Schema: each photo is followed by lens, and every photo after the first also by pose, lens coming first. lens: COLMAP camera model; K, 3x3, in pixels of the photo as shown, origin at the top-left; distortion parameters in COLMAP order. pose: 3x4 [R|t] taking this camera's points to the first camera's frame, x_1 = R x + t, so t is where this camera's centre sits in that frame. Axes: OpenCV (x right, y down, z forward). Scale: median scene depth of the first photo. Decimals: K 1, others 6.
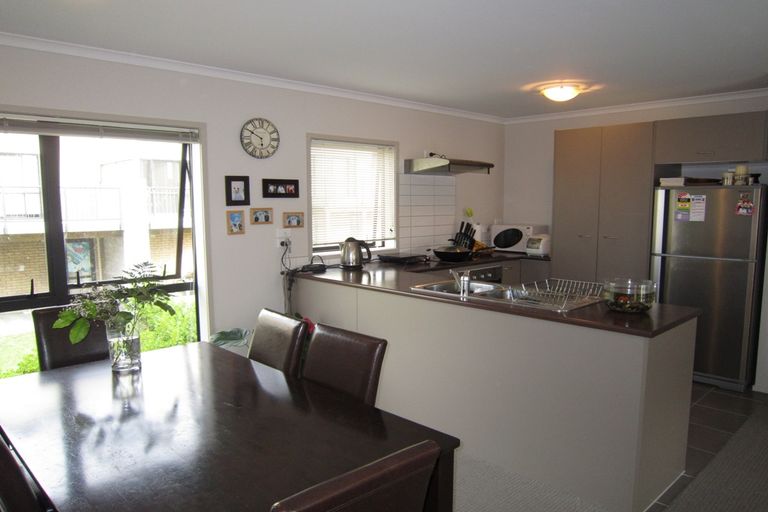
lens RADIAL K [[556.7, 0, 384.3], [0, 556.7, 261.2], [0, 0, 1]] dist [-0.027714, 0.001987]
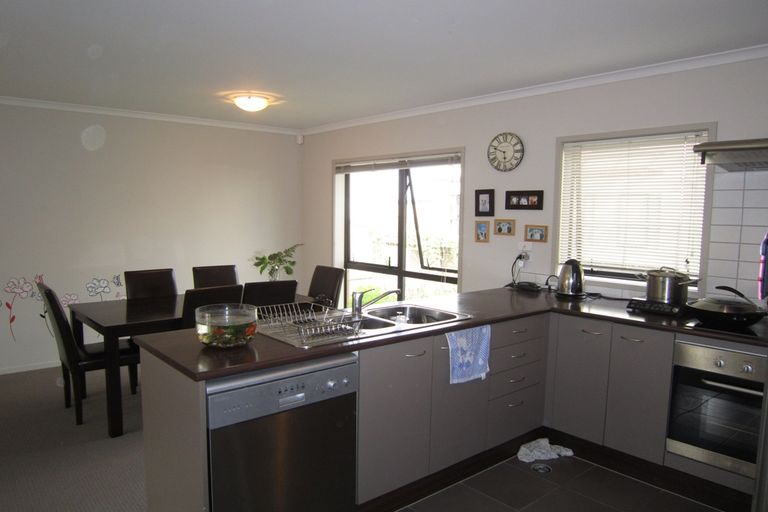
lens RADIAL K [[556.7, 0, 380.9], [0, 556.7, 253.9], [0, 0, 1]] dist [-0.027714, 0.001987]
pose [[-0.047356, 0.085922, -0.995176, 0.824618], [-0.117632, 0.988881, 0.090976, -0.099779], [0.991927, 0.121373, -0.036722, 0.824247]]
